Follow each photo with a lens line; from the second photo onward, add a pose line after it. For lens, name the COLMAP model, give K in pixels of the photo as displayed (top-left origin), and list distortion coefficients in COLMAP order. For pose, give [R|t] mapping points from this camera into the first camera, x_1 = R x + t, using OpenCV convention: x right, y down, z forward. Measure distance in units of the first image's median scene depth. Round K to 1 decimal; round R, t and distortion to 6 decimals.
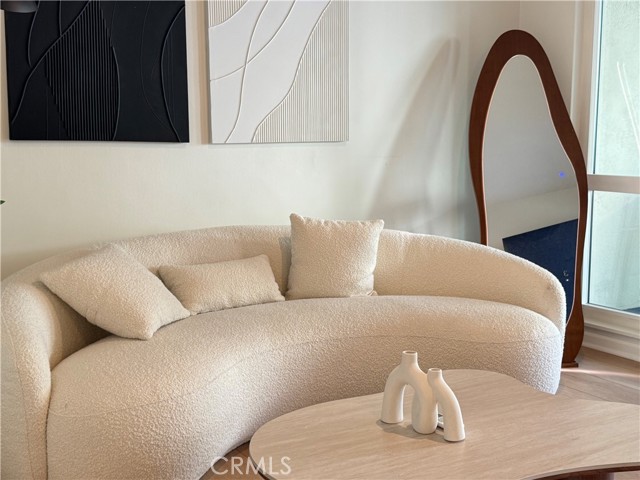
lens RADIAL K [[821.9, 0, 320.9], [0, 821.9, 239.6], [0, 0, 1]] dist [0.132348, 0.000000]
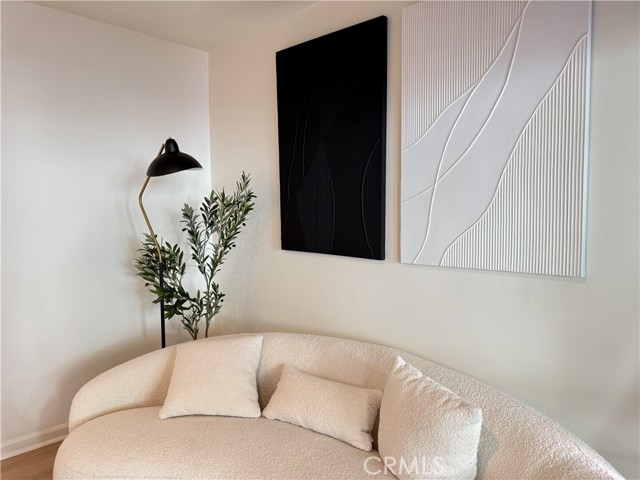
lens RADIAL K [[457.5, 0, 325.3], [0, 457.5, 239.0], [0, 0, 1]] dist [0.080222, -0.100499]
pose [[0.246916, 0.061007, -0.967115, 0.405057], [-0.114139, 0.992900, 0.033493, -0.160804], [0.962292, 0.102115, 0.252126, 0.799107]]
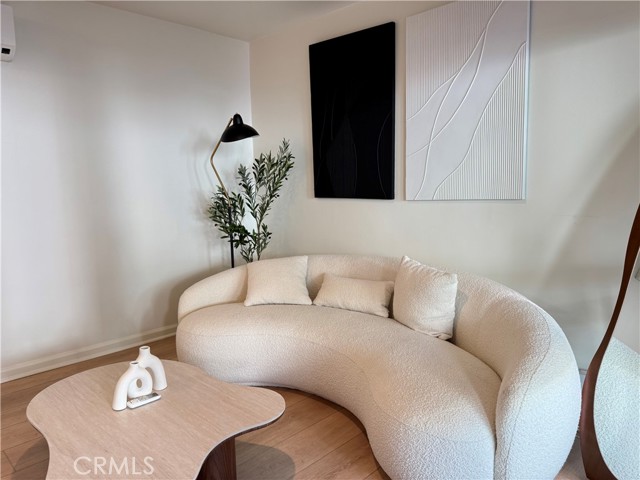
lens RADIAL K [[457.5, 0, 322.1], [0, 457.5, 241.4], [0, 0, 1]] dist [0.080222, -0.100499]
pose [[0.247874, 0.122597, -0.961004, 0.640846], [-0.094383, 0.990298, 0.101989, -0.117820], [0.964184, 0.065422, 0.257040, 0.684594]]
